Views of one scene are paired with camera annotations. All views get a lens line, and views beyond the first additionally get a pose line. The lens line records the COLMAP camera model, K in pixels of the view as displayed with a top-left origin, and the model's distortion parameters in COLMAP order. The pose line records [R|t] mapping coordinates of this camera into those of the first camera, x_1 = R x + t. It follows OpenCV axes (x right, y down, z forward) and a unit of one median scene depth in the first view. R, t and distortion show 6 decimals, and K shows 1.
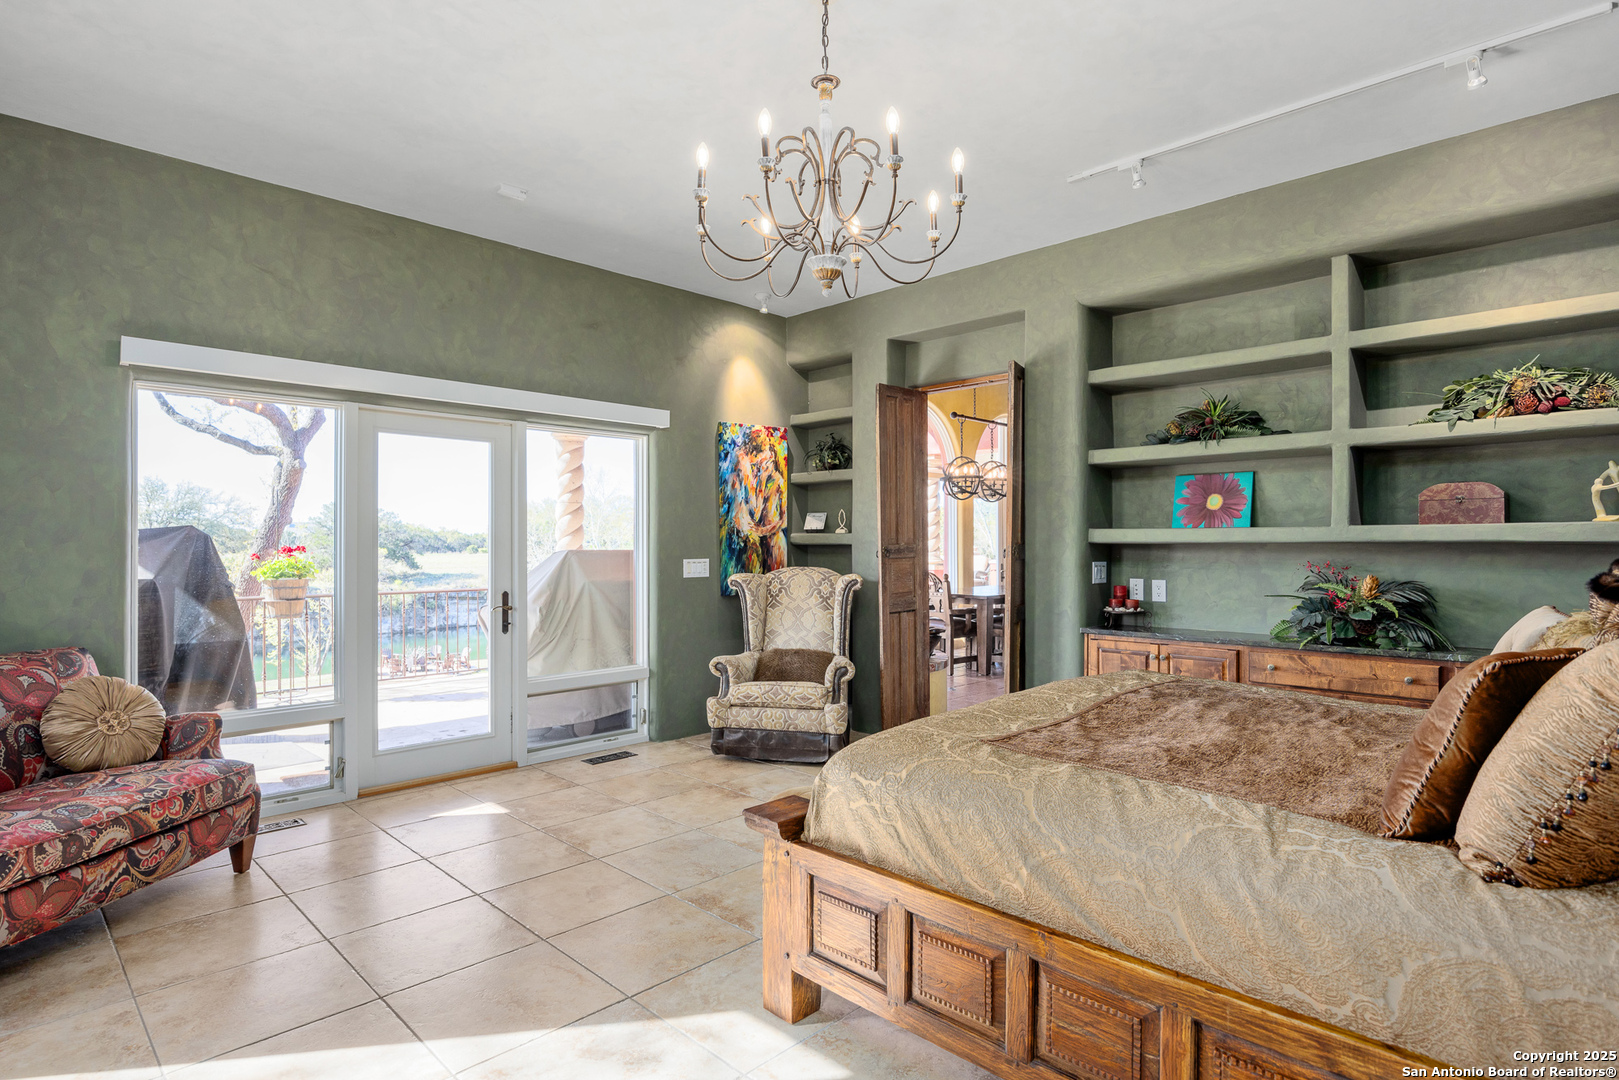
lens RADIAL K [[849.2, 0, 812.8], [0, 849.2, 541.7], [0, 0, 1]] dist [-0.005835, -0.000216]
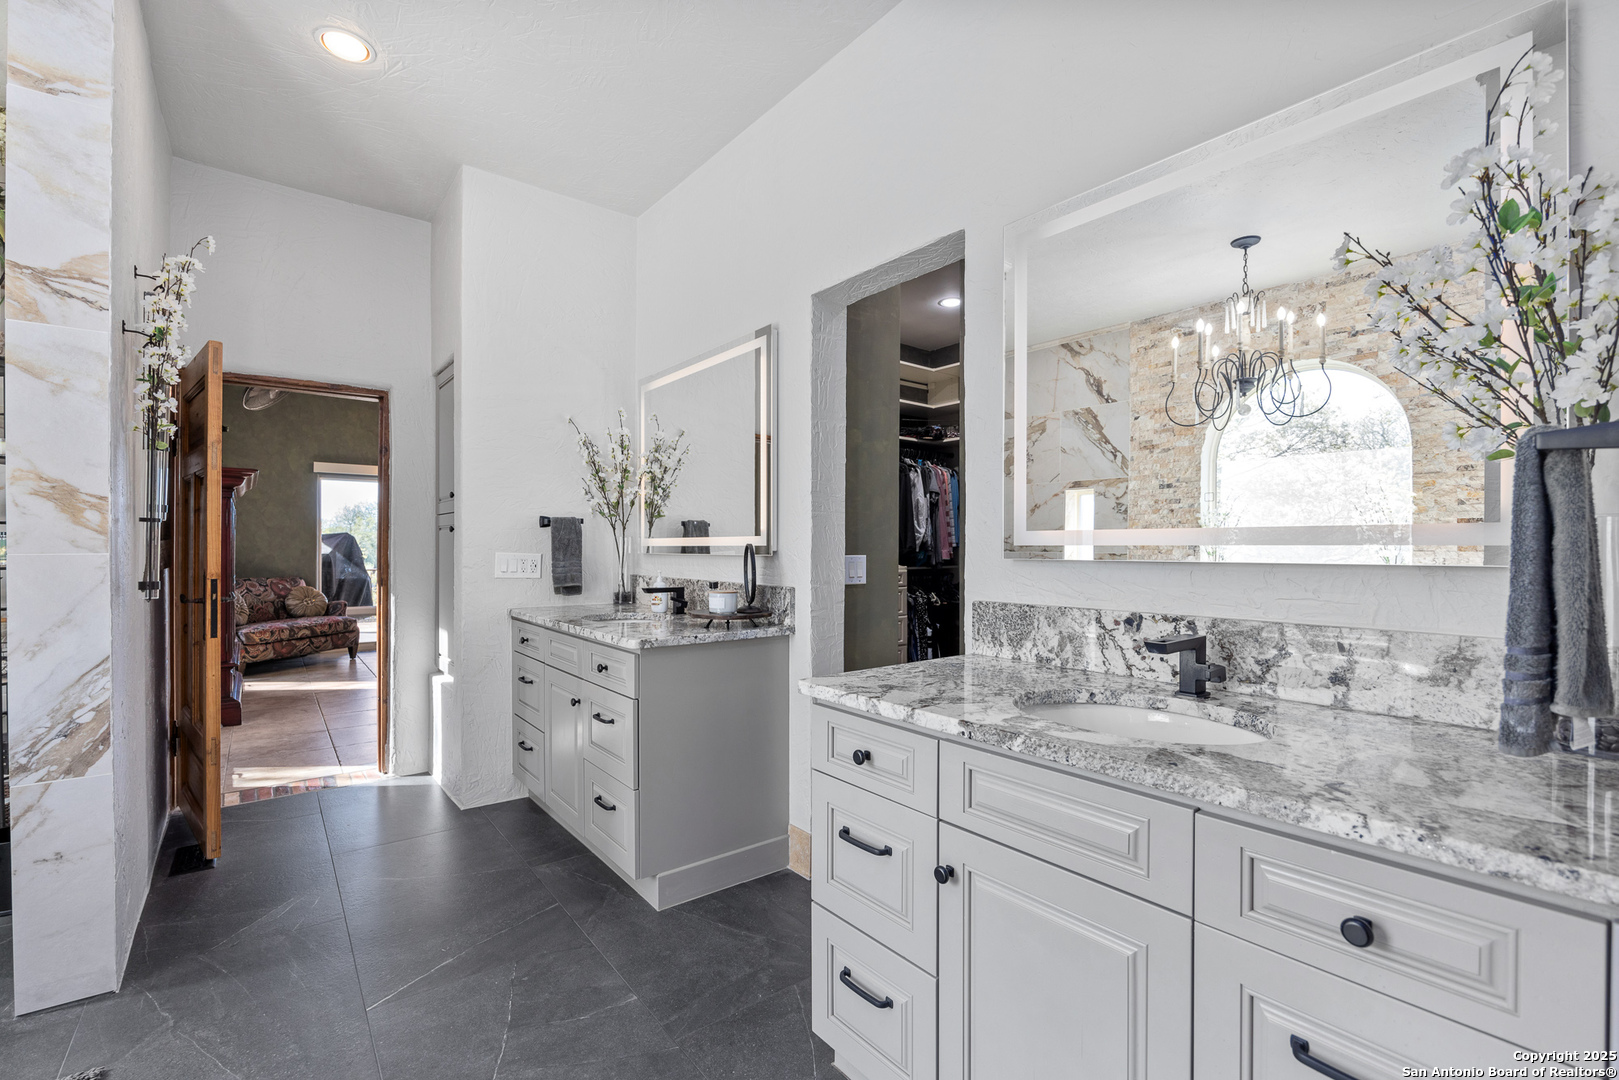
lens RADIAL K [[704.1, 0, 809.0], [0, 704.1, 545.7], [0, 0, 1]] dist [0.000358, 0.000000]
pose [[0.991572, -0.000744, -0.129555, 1.060811], [0.001744, 0.999970, 0.007601, 0.008648], [0.129545, -0.007763, 0.991543, -1.044860]]
